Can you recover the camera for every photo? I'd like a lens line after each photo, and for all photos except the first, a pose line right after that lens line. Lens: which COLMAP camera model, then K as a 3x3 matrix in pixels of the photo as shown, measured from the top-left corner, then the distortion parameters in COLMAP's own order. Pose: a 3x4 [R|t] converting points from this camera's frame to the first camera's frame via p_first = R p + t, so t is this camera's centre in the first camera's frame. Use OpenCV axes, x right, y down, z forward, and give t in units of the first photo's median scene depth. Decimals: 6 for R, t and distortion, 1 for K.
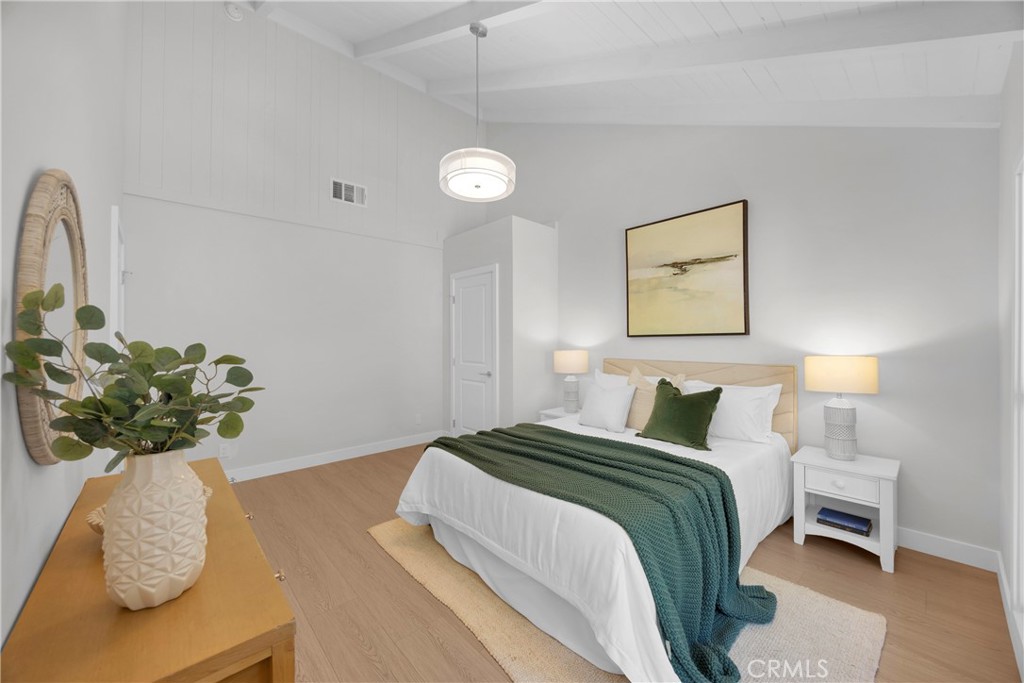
lens RADIAL K [[390.2, 0, 508.1], [0, 390.2, 339.2], [0, 0, 1]] dist [-0.000161, 0.000257]
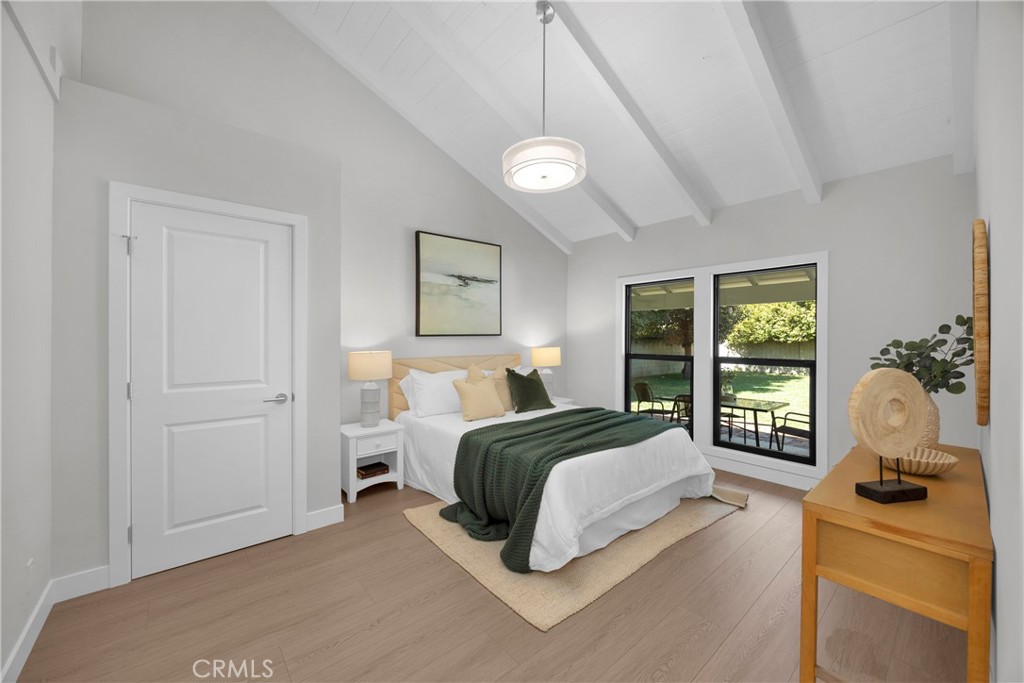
lens RADIAL K [[390.2, 0, 508.1], [0, 390.2, 339.2], [0, 0, 1]] dist [-0.000161, 0.000257]
pose [[0.022526, -0.006089, 0.999728, -0.790927], [-0.002409, 0.999978, 0.006145, -0.004411], [-0.999743, -0.002546, 0.022511, 0.815654]]
